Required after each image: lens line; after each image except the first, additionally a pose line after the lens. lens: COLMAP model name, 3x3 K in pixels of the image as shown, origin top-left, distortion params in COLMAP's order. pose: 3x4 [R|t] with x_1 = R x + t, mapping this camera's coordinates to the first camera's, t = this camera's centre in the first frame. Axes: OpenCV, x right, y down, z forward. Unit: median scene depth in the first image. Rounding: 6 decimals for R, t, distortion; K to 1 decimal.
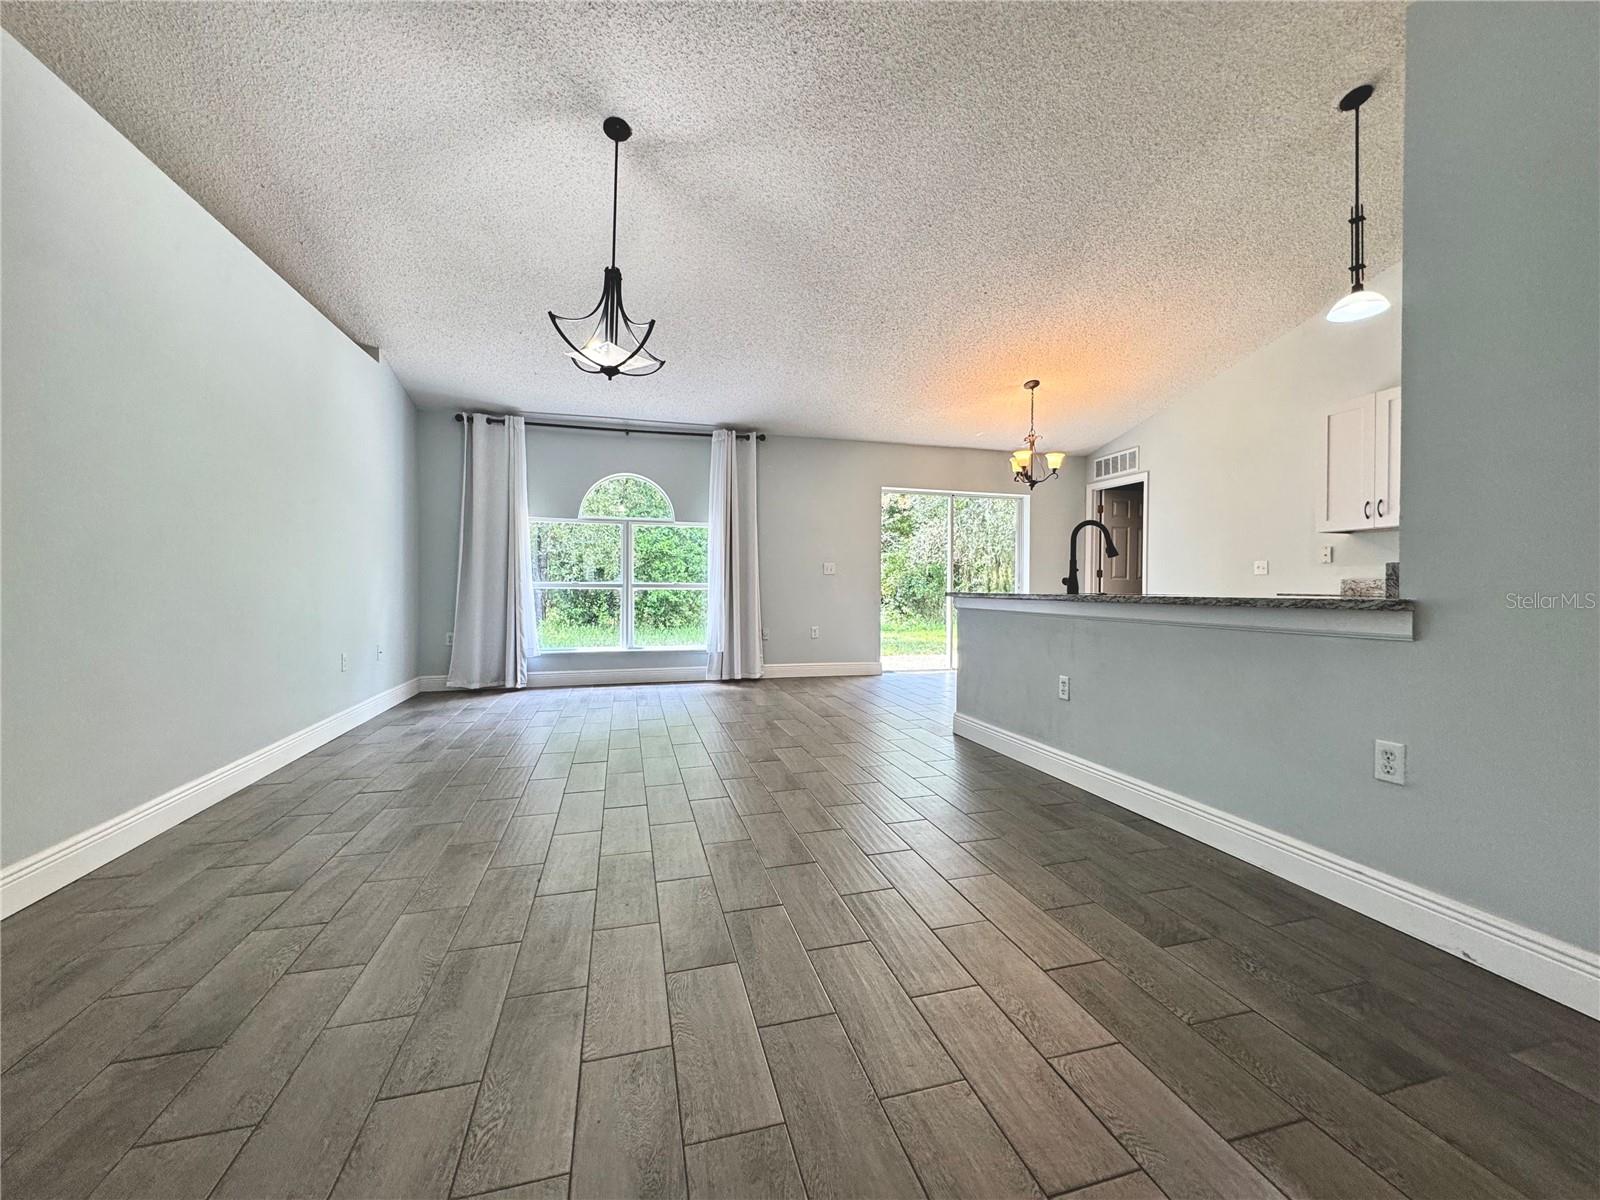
lens RADIAL K [[637.4, 0, 803.4], [0, 637.4, 595.5], [0, 0, 1]] dist [0.002192, -0.000123]
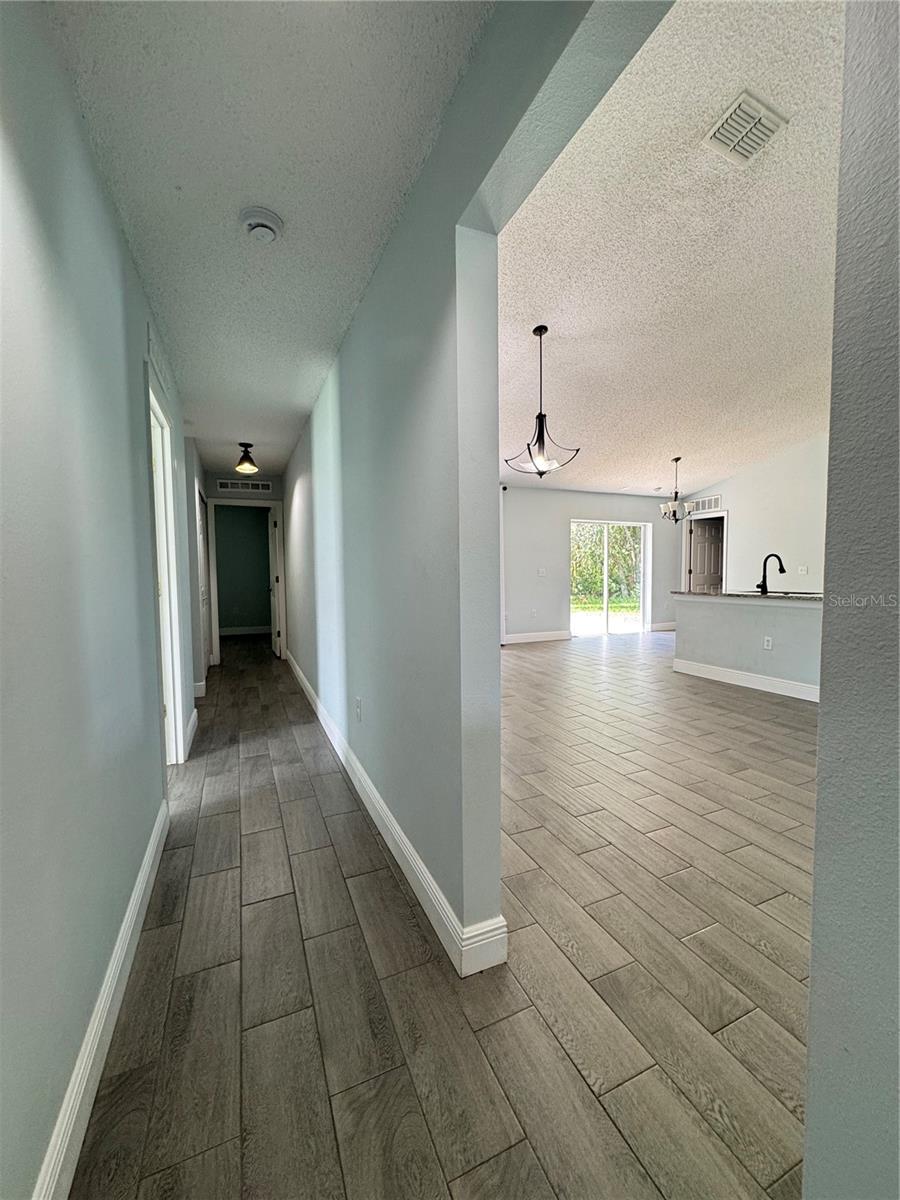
lens RADIAL K [[478.0, 0, 449.3], [0, 478.0, 596.8], [0, 0, 1]] dist [0.002192, -0.000123]
pose [[0.990155, -0.021765, 0.138273, -0.406422], [0.016622, 0.999130, 0.038243, -0.036234], [-0.138985, -0.035568, 0.989655, -0.152990]]
